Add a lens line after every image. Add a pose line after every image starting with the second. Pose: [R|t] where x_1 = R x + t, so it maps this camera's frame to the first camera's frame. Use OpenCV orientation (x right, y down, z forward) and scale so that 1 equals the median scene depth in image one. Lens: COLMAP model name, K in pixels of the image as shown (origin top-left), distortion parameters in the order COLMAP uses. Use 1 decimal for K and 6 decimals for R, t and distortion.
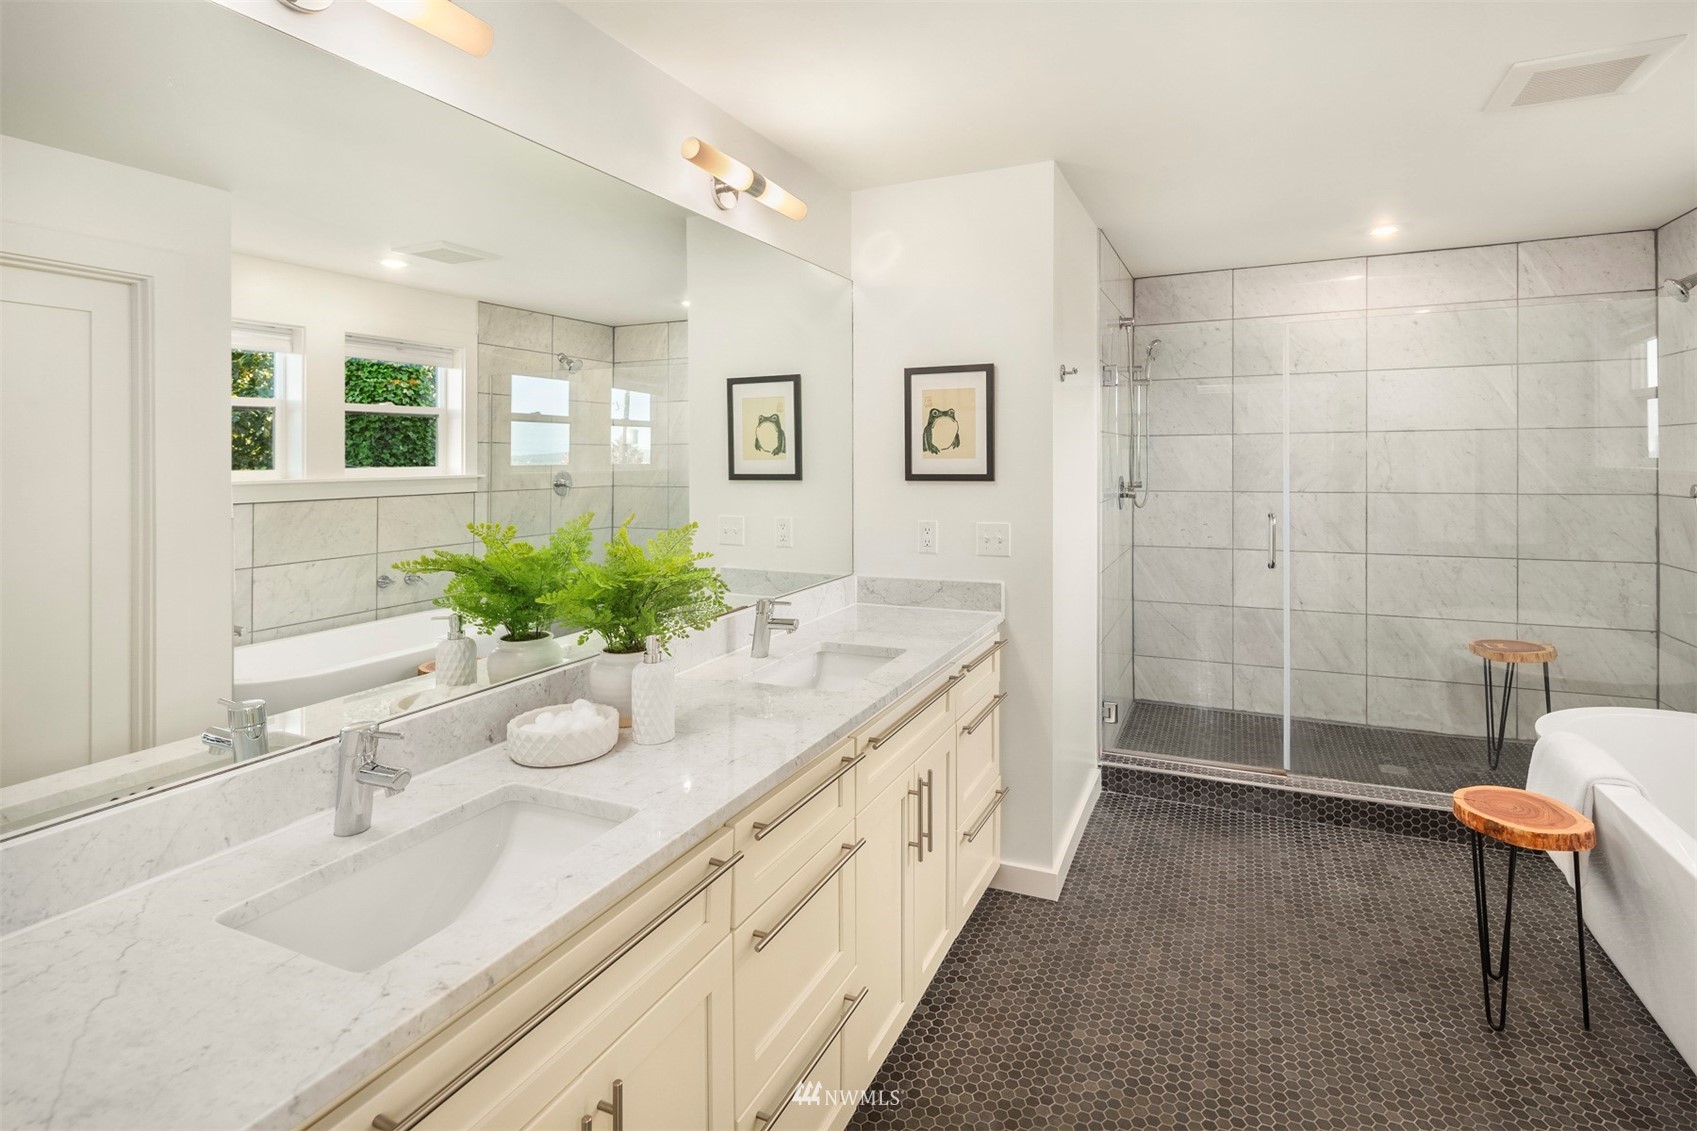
lens RADIAL K [[833.9, 0, 880.1], [0, 833.9, 467.3], [0, 0, 1]] dist [0.005470, -0.004999]
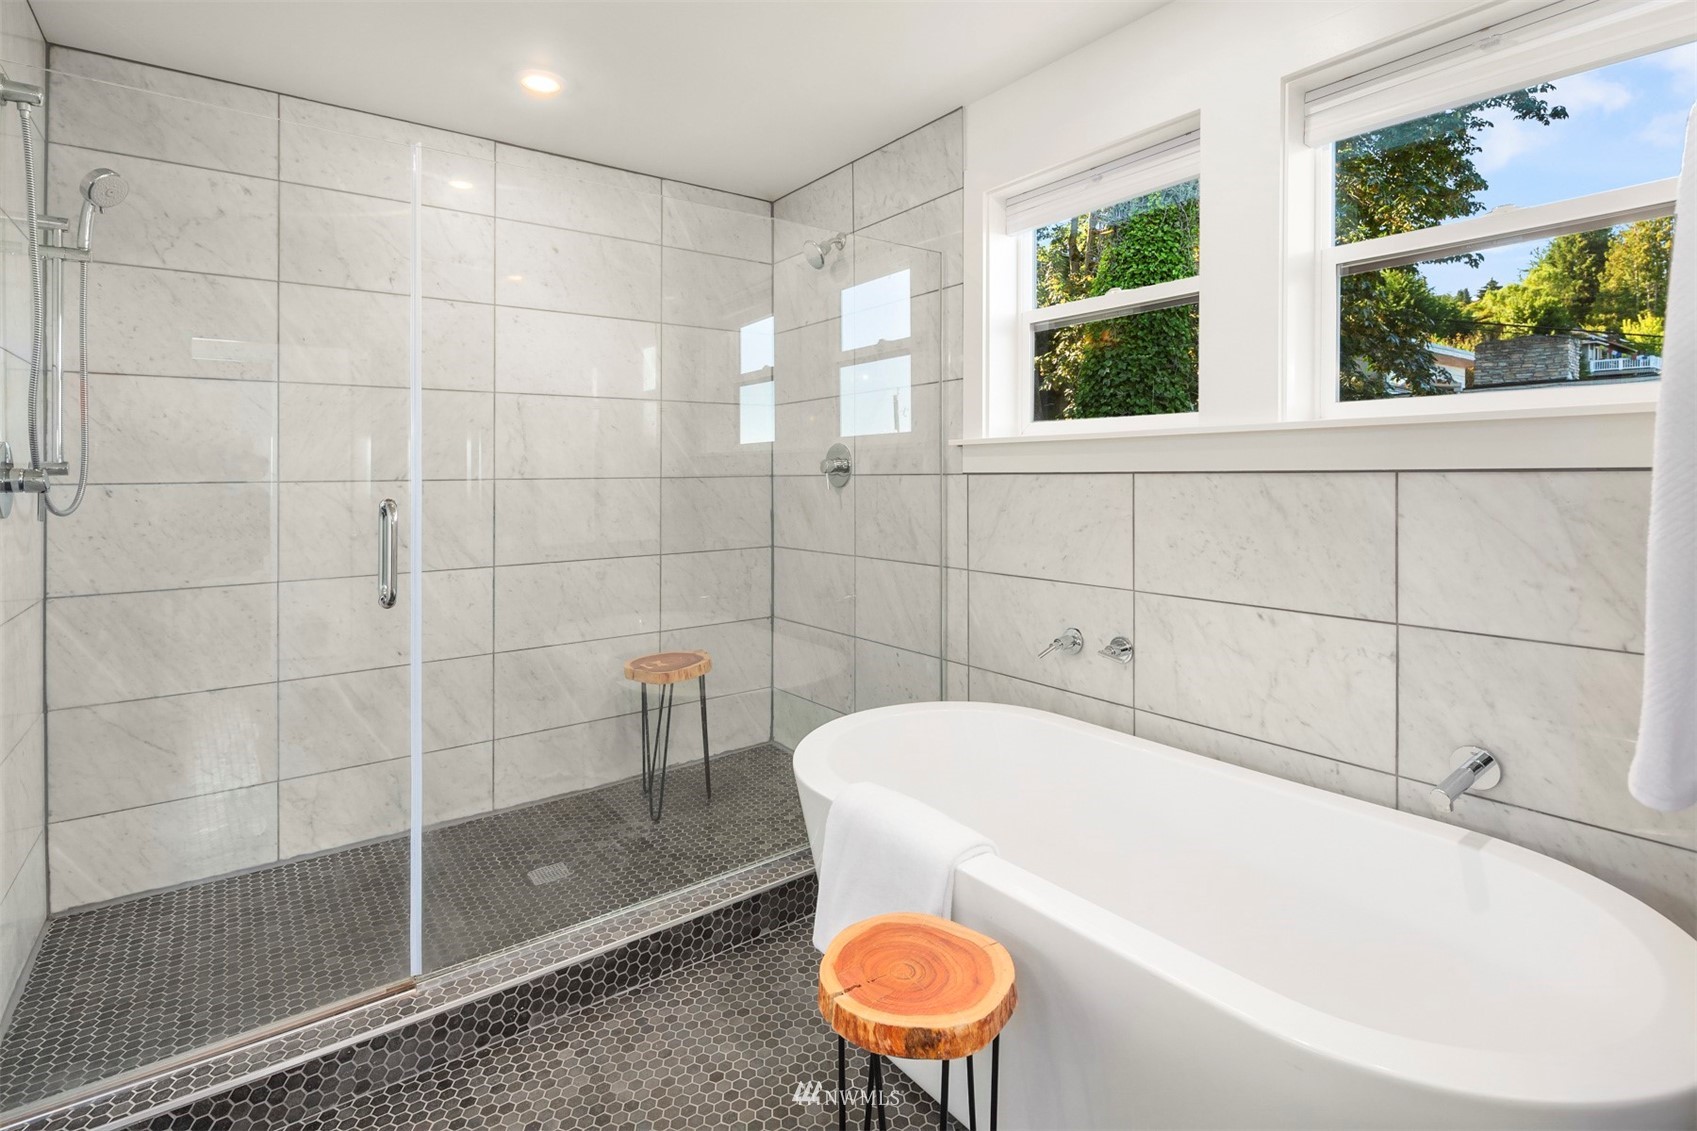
lens RADIAL K [[833.9, 0, 880.1], [0, 833.9, 467.3], [0, 0, 1]] dist [0.005470, -0.004999]
pose [[0.484942, 0.007371, 0.874515, 0.137039], [0.015823, 0.999727, -0.017200, 0.040661], [-0.874403, 0.022178, 0.484693, 0.407499]]
